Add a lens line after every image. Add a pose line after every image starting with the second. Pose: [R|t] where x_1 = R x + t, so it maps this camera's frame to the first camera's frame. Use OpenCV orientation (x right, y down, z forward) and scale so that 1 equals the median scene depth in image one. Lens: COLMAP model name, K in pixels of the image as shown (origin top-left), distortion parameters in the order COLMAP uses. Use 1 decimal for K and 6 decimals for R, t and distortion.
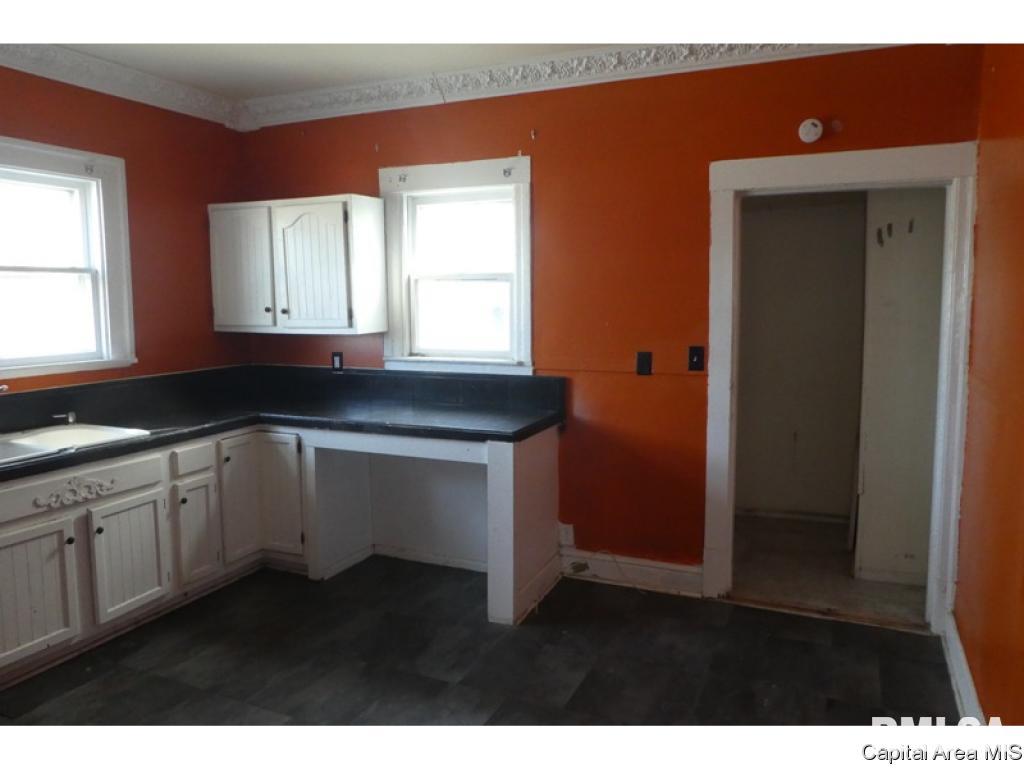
lens RADIAL K [[744.5, 0, 520.5], [0, 744.5, 382.5], [0, 0, 1]] dist [-0.021435, 0.000703]
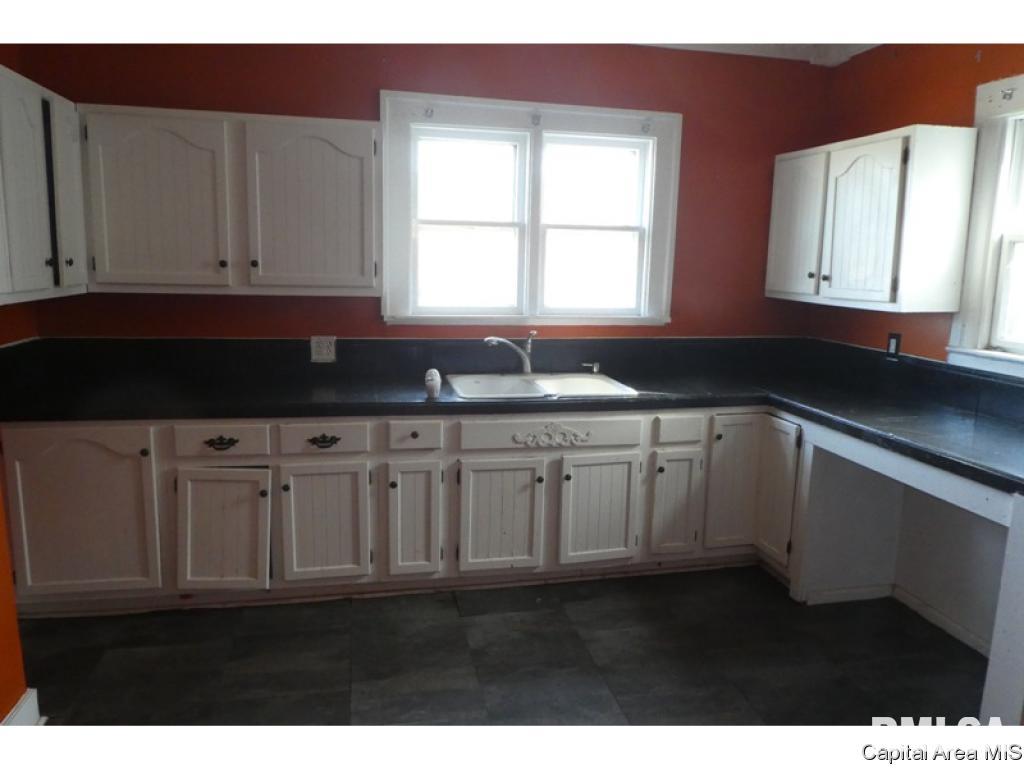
lens RADIAL K [[744.5, 0, 520.5], [0, 744.5, 382.5], [0, 0, 1]] dist [-0.021435, 0.000703]
pose [[0.600102, 0.153018, -0.785151, 0.166620], [-0.117763, 0.987738, 0.102492, -0.027707], [0.791207, 0.030956, 0.610764, 0.250316]]
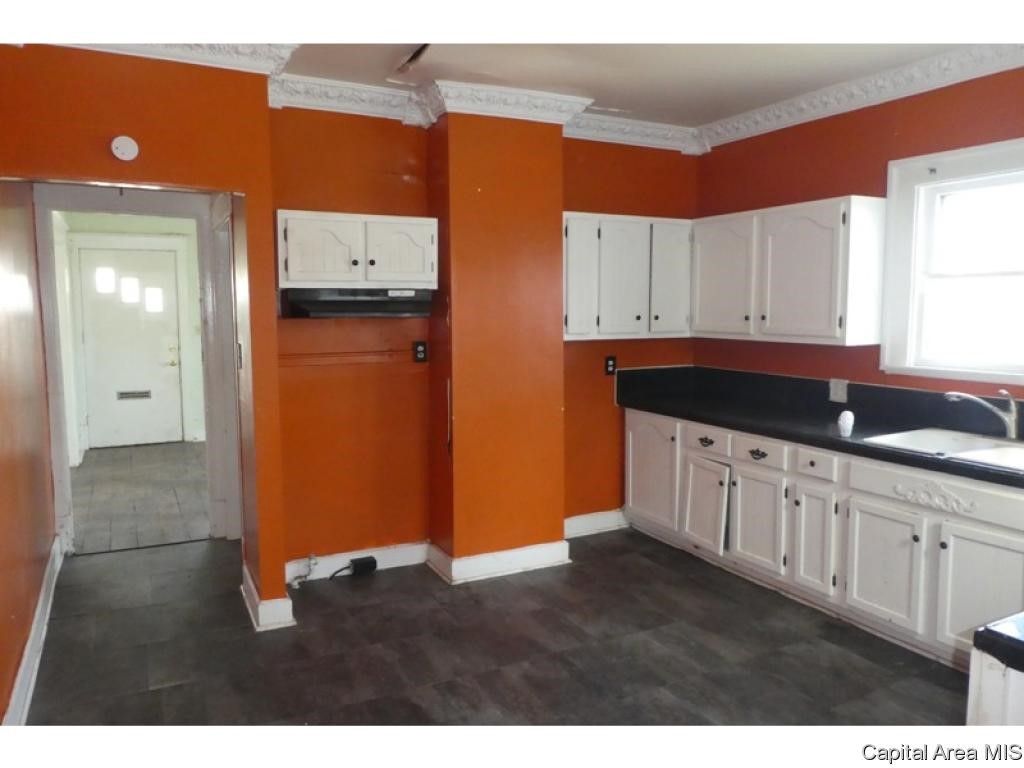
lens RADIAL K [[744.5, 0, 520.5], [0, 744.5, 382.5], [0, 0, 1]] dist [-0.021435, 0.000703]
pose [[-0.614301, 0.086904, -0.784272, 0.424952], [-0.082997, 0.981287, 0.173744, -0.108768], [0.784695, 0.171823, -0.595593, 0.928709]]
